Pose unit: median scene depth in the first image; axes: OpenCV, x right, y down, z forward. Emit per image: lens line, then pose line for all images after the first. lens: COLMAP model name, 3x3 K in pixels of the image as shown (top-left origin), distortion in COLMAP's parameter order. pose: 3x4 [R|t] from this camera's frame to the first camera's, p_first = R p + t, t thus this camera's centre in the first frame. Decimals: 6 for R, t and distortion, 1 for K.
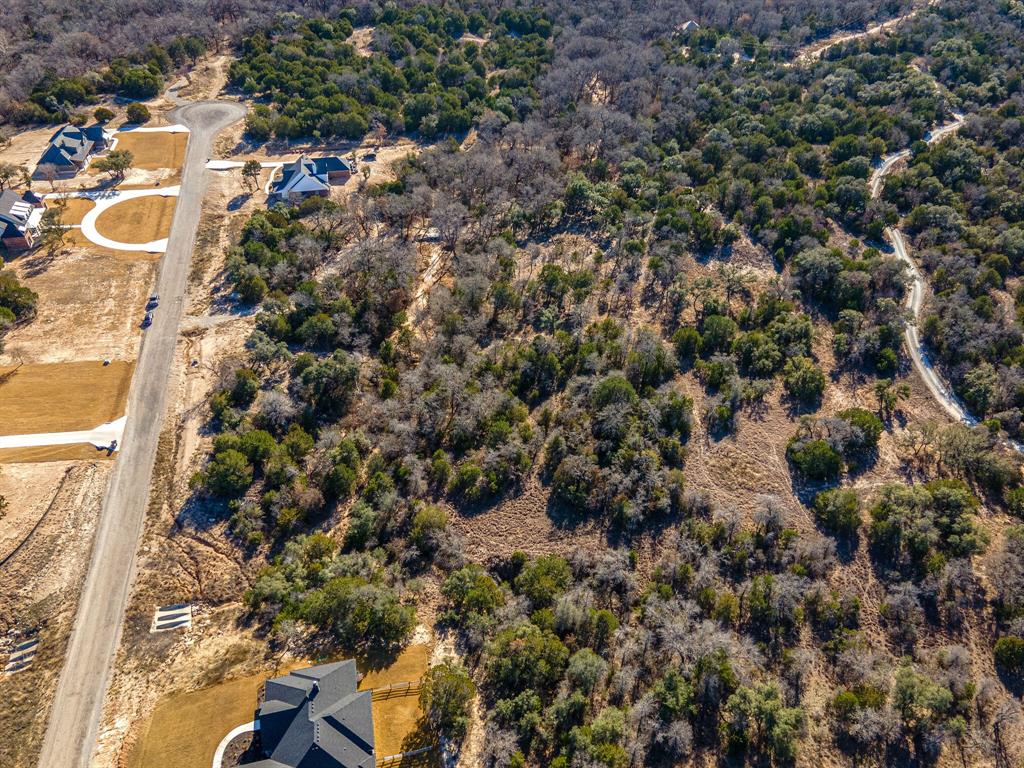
lens RADIAL K [[741.6, 0, 514.0], [0, 741.6, 381.2], [0, 0, 1]] dist [0.031891, 0.033361]
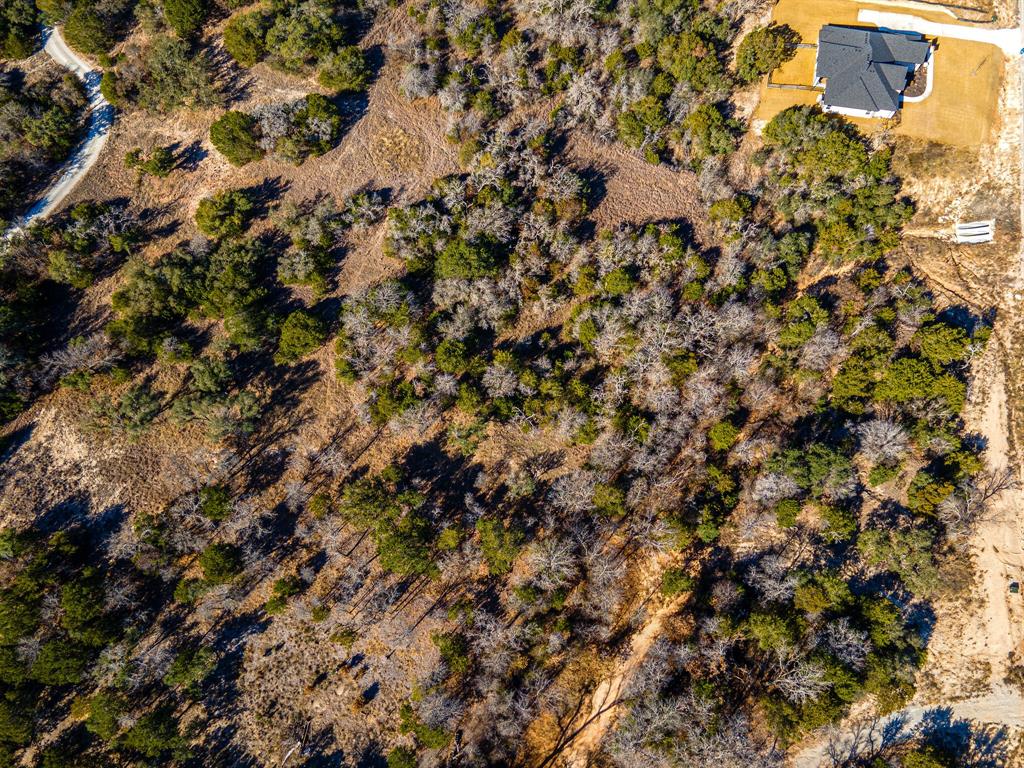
lens RADIAL K [[730.3, 0, 533.1], [0, 730.3, 386.5], [0, 0, 1]] dist [0.144808, -0.151314]
pose [[-0.918598, -0.373524, 0.129062, -0.076706], [0.247698, -0.289718, 0.924505, -0.707693], [-0.307933, 0.881217, 0.358655, 0.790383]]
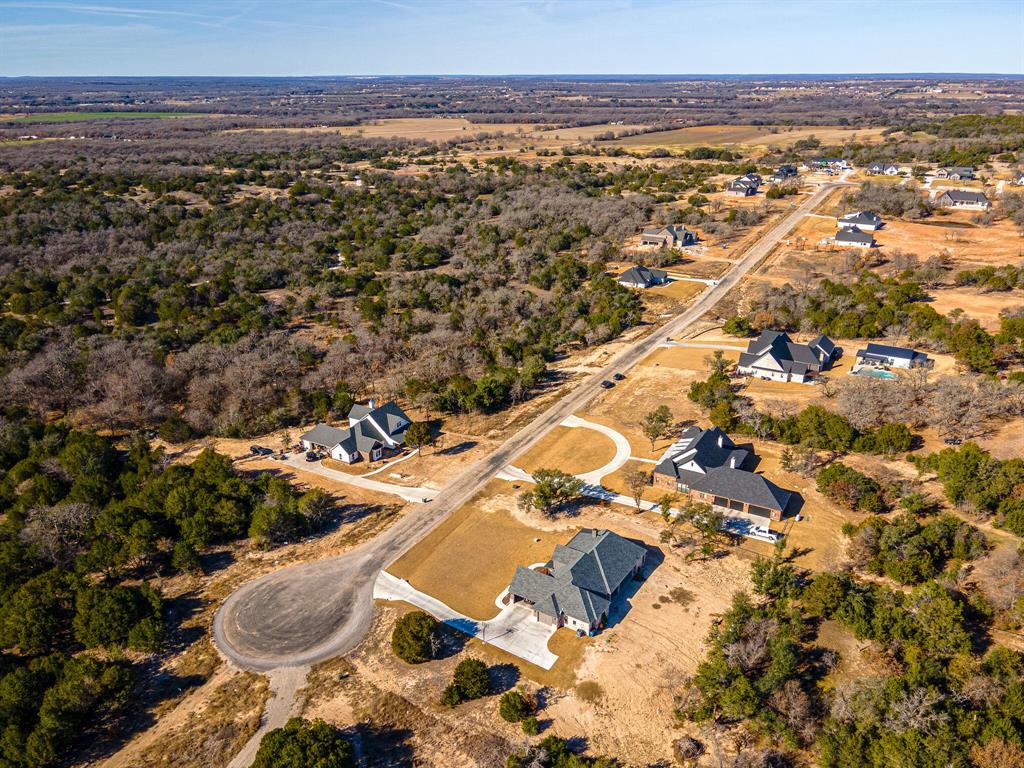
lens RADIAL K [[771.2, 0, 512.0], [0, 771.2, 384.0], [0, 0, 1]] dist [-0.033809, 0.059964]
pose [[-0.735340, -0.256975, 0.627087, -1.317563], [0.444986, 0.514815, 0.732770, -1.236188], [-0.511138, 0.817881, -0.264214, 1.625204]]
